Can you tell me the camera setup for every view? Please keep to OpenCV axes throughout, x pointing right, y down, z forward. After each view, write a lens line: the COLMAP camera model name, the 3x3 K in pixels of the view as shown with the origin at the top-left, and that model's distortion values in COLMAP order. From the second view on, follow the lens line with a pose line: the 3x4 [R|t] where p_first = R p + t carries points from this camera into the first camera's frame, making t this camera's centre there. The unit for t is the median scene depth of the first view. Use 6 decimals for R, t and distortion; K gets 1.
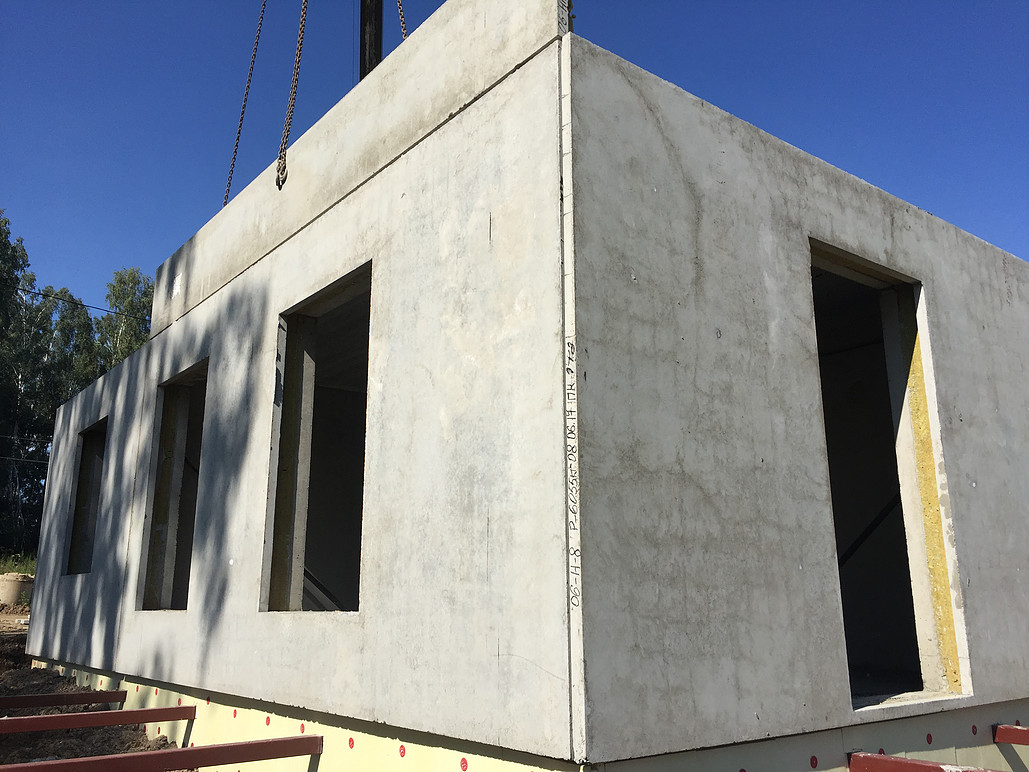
lens RADIAL K [[873.1, 0, 511.6], [0, 873.1, 384.1], [0, 0, 1]] dist [0.077246, -0.107075]
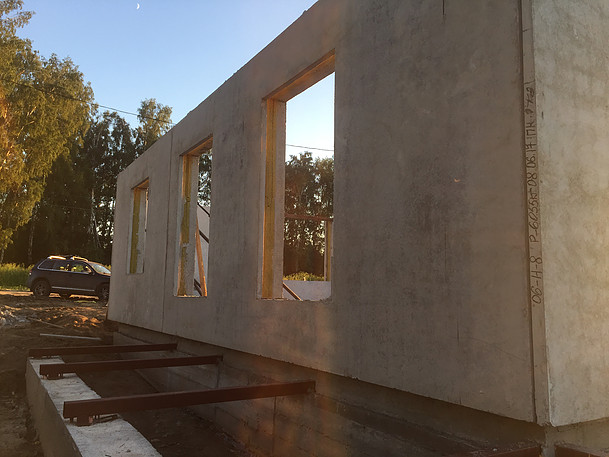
lens RADIAL K [[516.7, 0, 302.8], [0, 516.7, 227.4], [0, 0, 1]] dist [0.077246, -0.107075]
pose [[0.991762, 0.001444, -0.128083, -0.133739], [0.013323, 0.993350, 0.114363, 0.051136], [0.127396, -0.115127, 0.985148, 0.213070]]
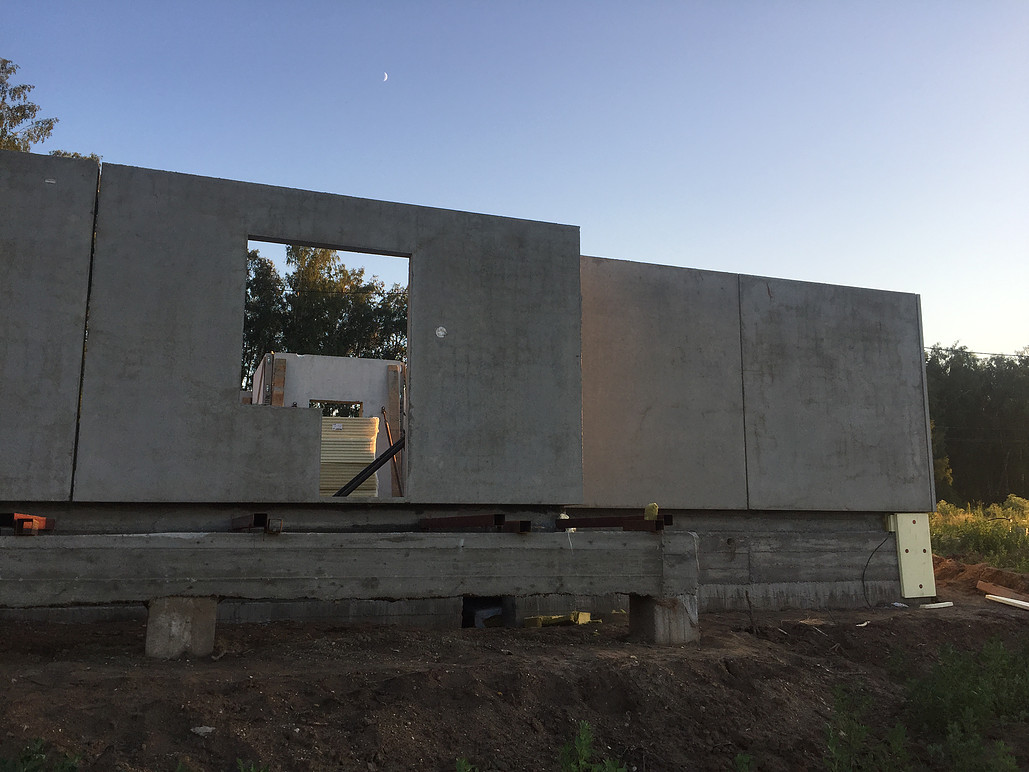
lens RADIAL K [[873.1, 0, 511.6], [0, 873.1, 384.1], [0, 0, 1]] dist [0.077246, -0.107075]
pose [[0.955529, -0.047370, -0.291069, 2.505481], [0.068738, 0.995604, 0.063627, 0.223509], [0.286775, -0.080805, 0.954584, 0.056242]]
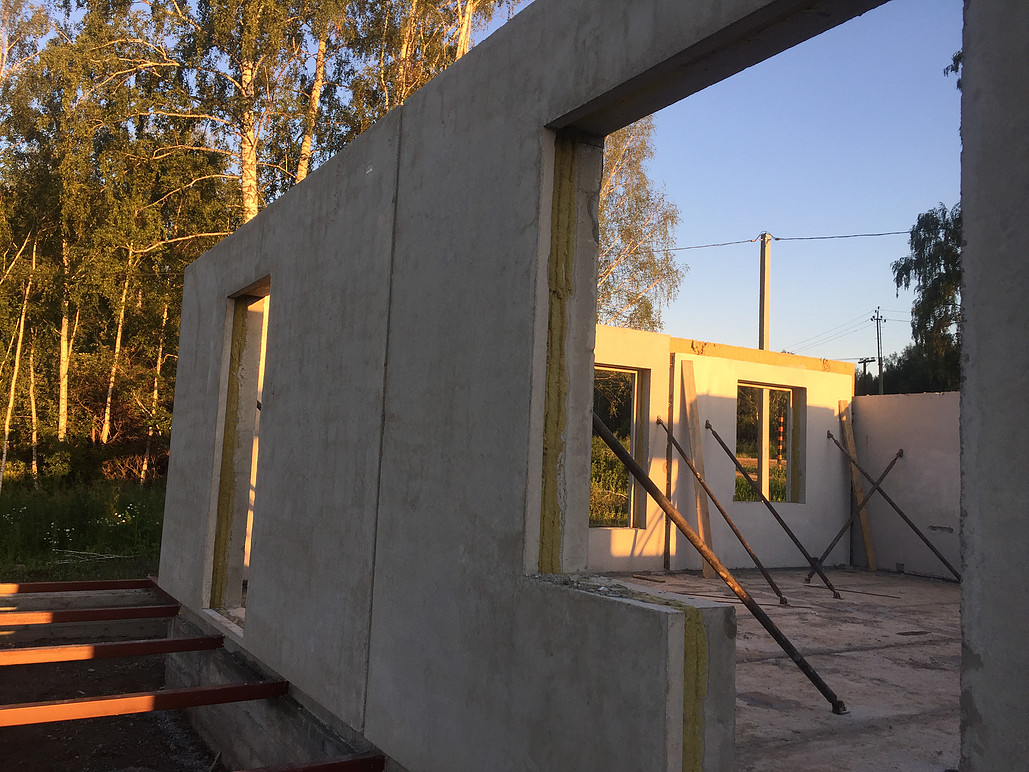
lens RADIAL K [[873.1, 0, 511.6], [0, 873.1, 384.1], [0, 0, 1]] dist [0.077246, -0.107075]
pose [[-0.100694, -0.091582, -0.990694, 2.095026], [0.191916, 0.975265, -0.109662, 0.273395], [0.976232, -0.201172, -0.080627, 1.889413]]
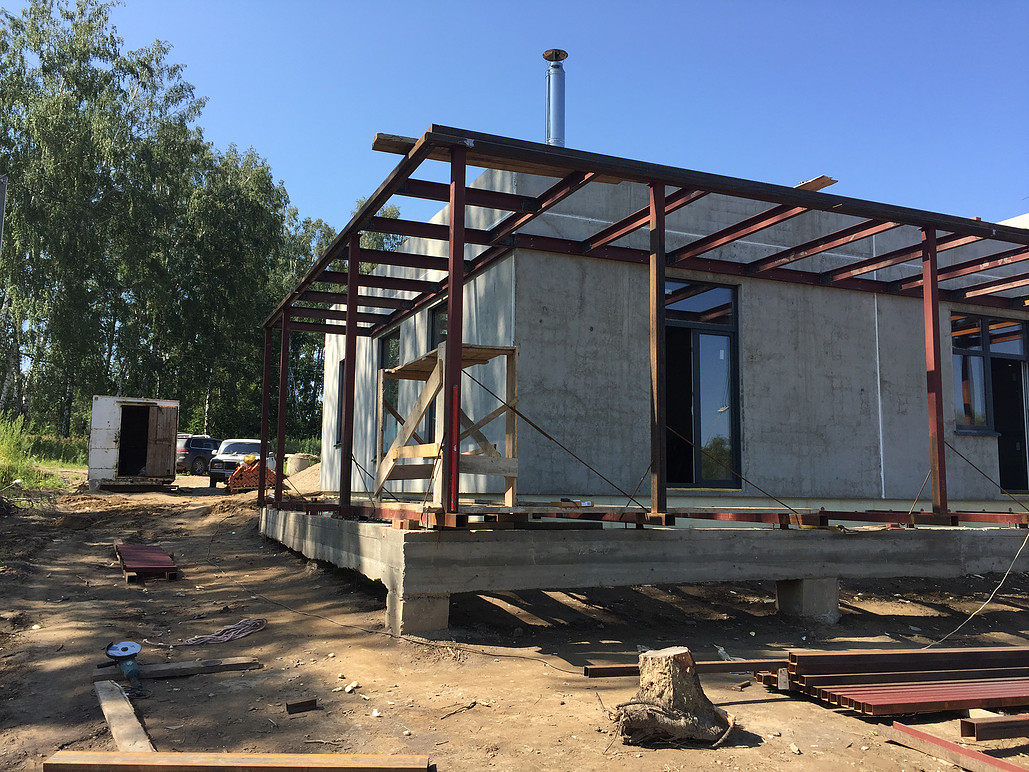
lens RADIAL K [[873.1, 0, 511.6], [0, 873.1, 384.1], [0, 0, 1]] dist [0.077246, -0.107075]
pose [[0.966095, -0.015103, -0.257746, 0.653608], [0.045179, 0.992774, 0.111167, -0.187901], [0.254204, -0.119043, 0.959796, -1.342069]]
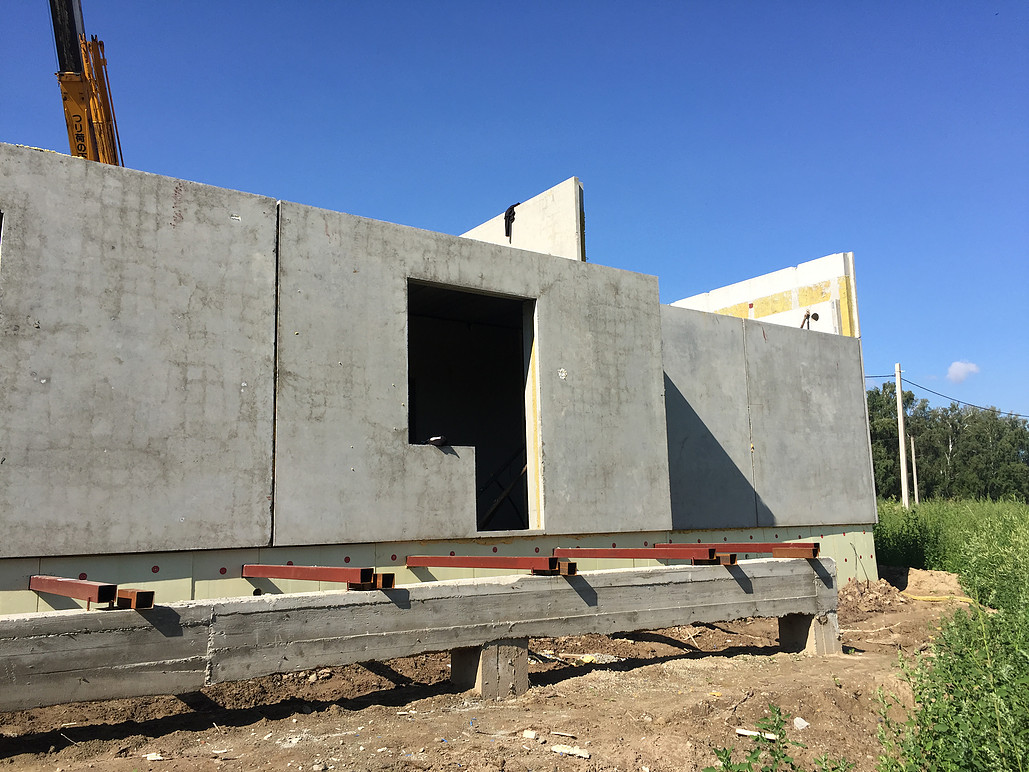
lens RADIAL K [[873.1, 0, 511.6], [0, 873.1, 384.1], [0, 0, 1]] dist [0.077246, -0.107075]
pose [[0.999237, -0.030892, -0.023876, 1.612335], [0.032648, 0.996495, 0.077018, 0.063047], [0.021413, -0.077739, 0.996744, -0.237074]]
